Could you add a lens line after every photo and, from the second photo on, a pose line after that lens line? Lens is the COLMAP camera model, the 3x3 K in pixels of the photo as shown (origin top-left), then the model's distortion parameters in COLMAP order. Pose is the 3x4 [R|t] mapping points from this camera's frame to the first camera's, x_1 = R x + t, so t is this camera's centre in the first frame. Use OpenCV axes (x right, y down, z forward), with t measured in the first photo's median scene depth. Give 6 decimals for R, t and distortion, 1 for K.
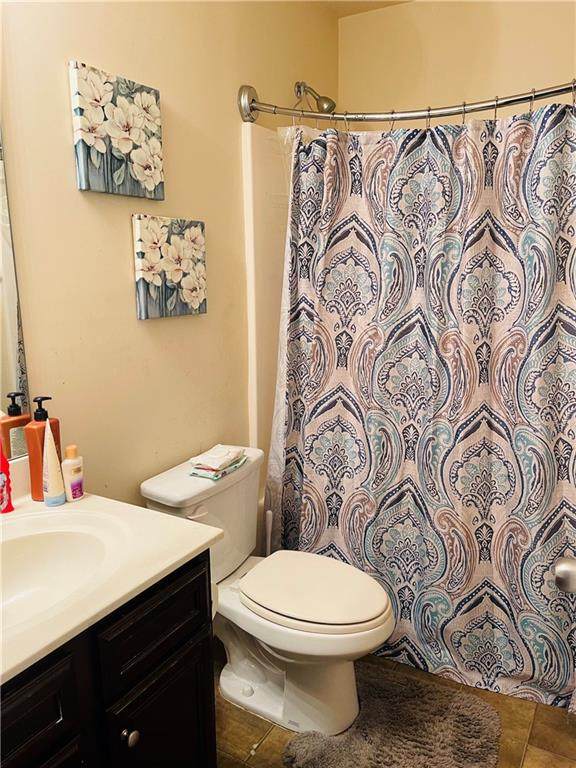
lens RADIAL K [[578.4, 0, 283.9], [0, 578.4, 379.9], [0, 0, 1]] dist [0.048801, -0.057054]
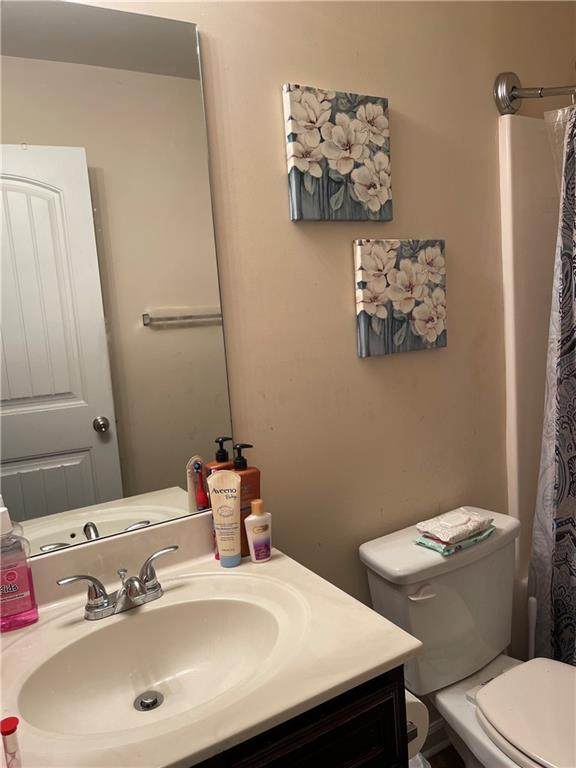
lens RADIAL K [[578.4, 0, 285.1], [0, 578.4, 378.4], [0, 0, 1]] dist [0.048801, -0.057054]
pose [[0.878675, 0.000910, -0.477419, 0.067039], [-0.025435, 0.998667, -0.044908, -0.028362], [0.476742, 0.051603, 0.877527, 0.166073]]
